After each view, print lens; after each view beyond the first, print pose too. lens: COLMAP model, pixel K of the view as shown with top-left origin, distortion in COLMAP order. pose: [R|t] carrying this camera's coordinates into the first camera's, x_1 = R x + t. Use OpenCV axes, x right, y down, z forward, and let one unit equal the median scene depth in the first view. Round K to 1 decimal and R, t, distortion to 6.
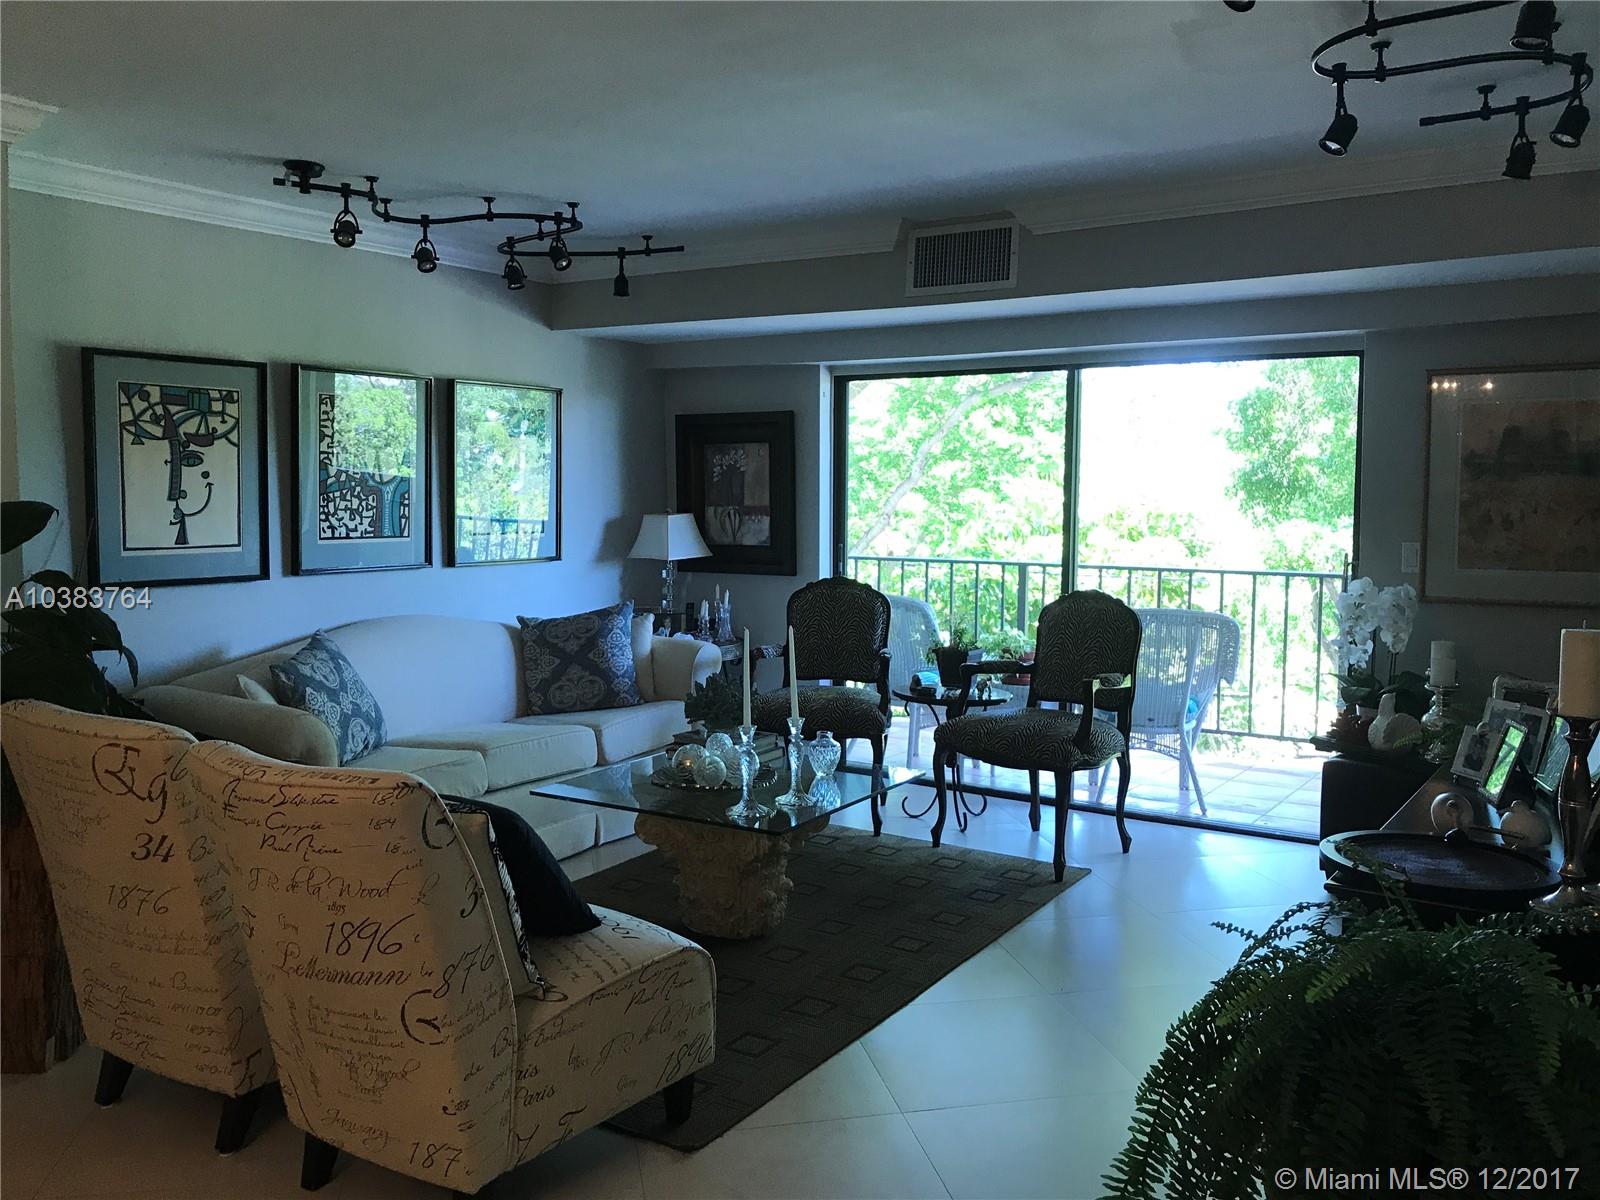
lens RADIAL K [[1321.8, 0, 808.4], [0, 1321.8, 589.9], [0, 0, 1]] dist [0.060000, -0.102007]
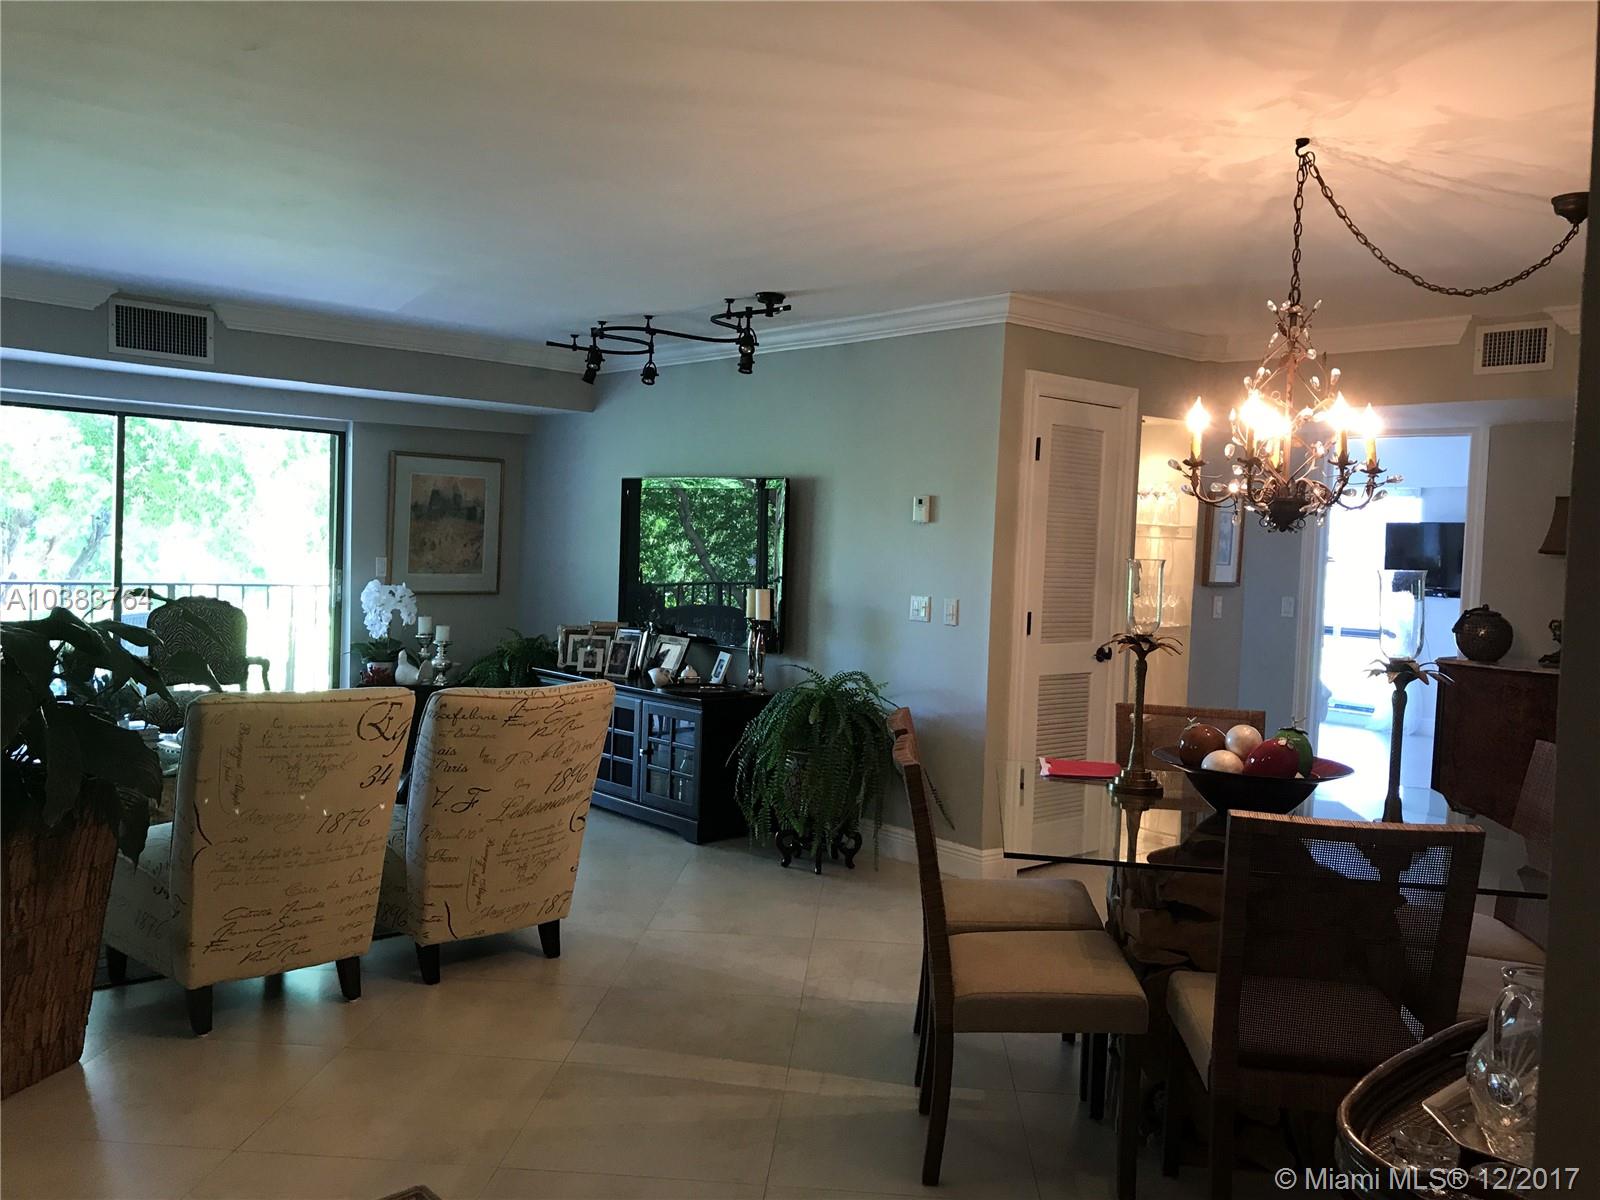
lens RADIAL K [[1321.8, 0, 798.8], [0, 1321.8, 596.6], [0, 0, 1]] dist [0.060000, -0.102007]
pose [[0.267423, -0.035810, 0.962914, -0.942394], [0.040055, 0.998859, 0.026023, -0.010507], [-0.962746, 0.031610, 0.268552, 0.092564]]
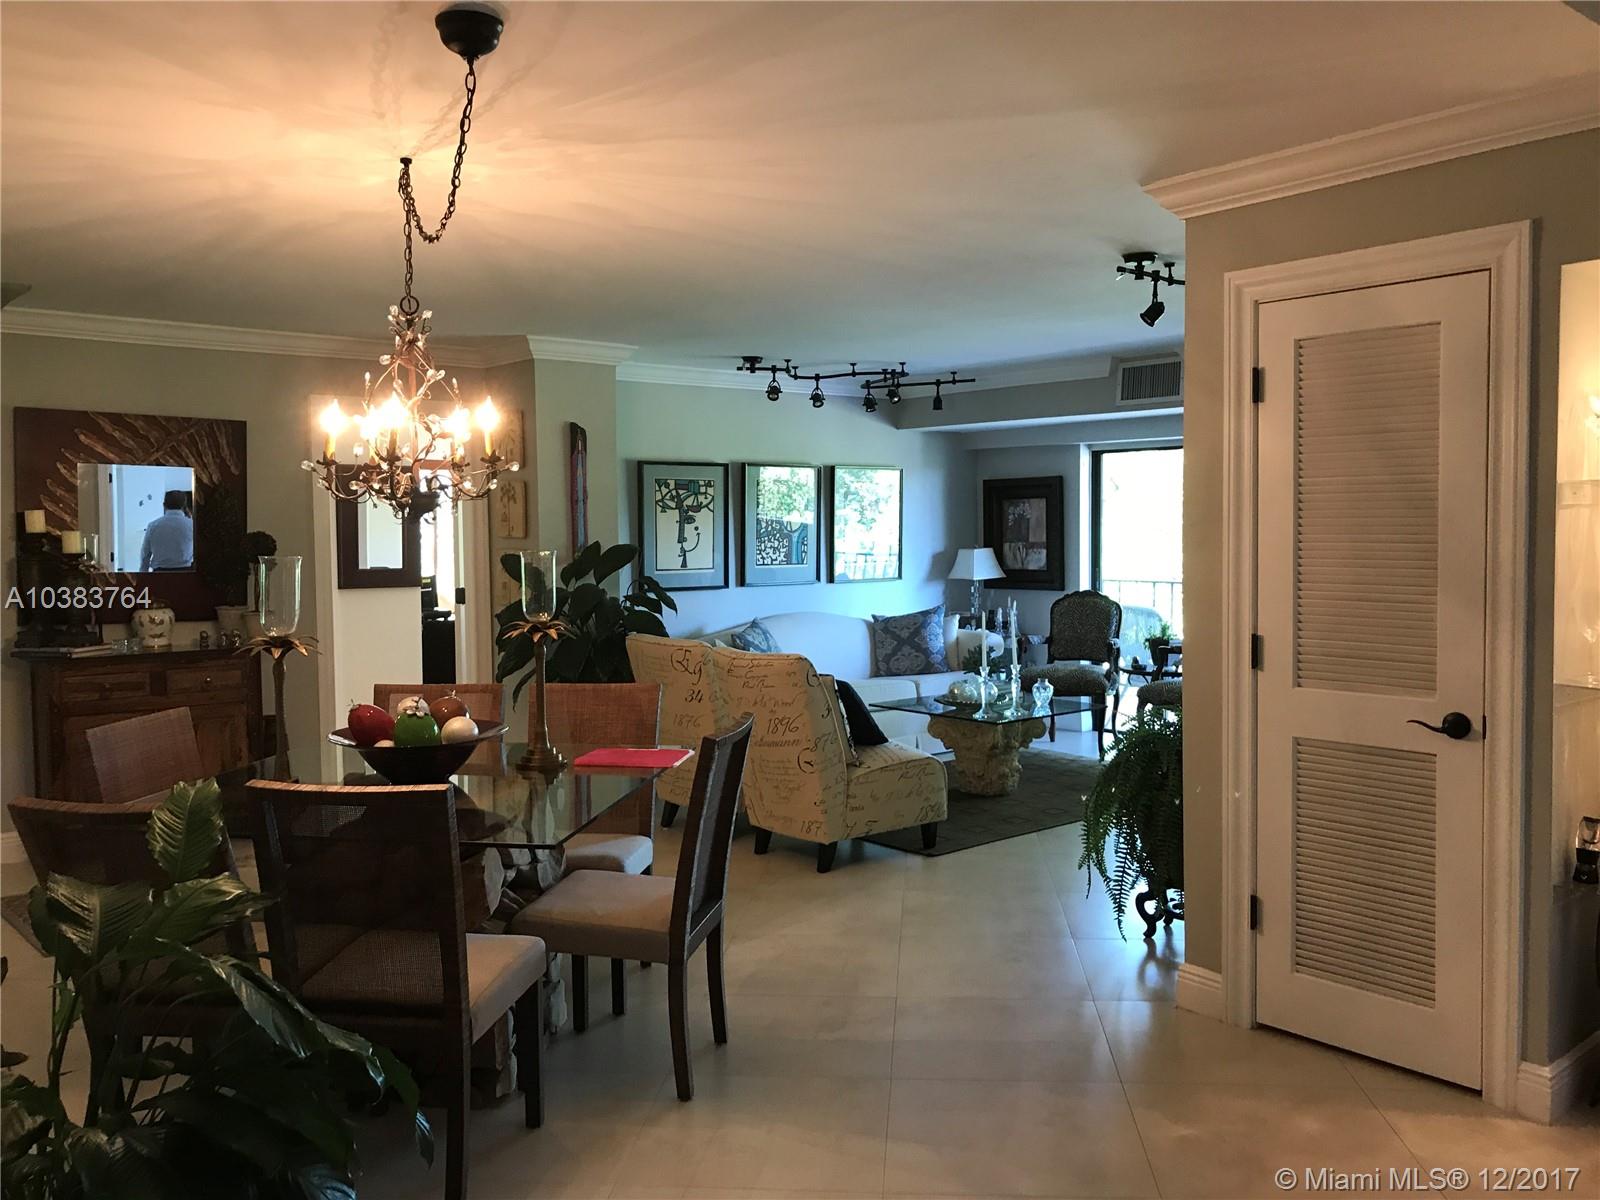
lens RADIAL K [[1321.8, 0, 788.2], [0, 1321.8, 592.2], [0, 0, 1]] dist [0.060000, -0.102007]
pose [[0.951962, 0.001659, -0.306212, 0.187956], [-0.009892, 0.999630, -0.025339, 0.038732], [0.306057, 0.027151, 0.951626, -0.591214]]
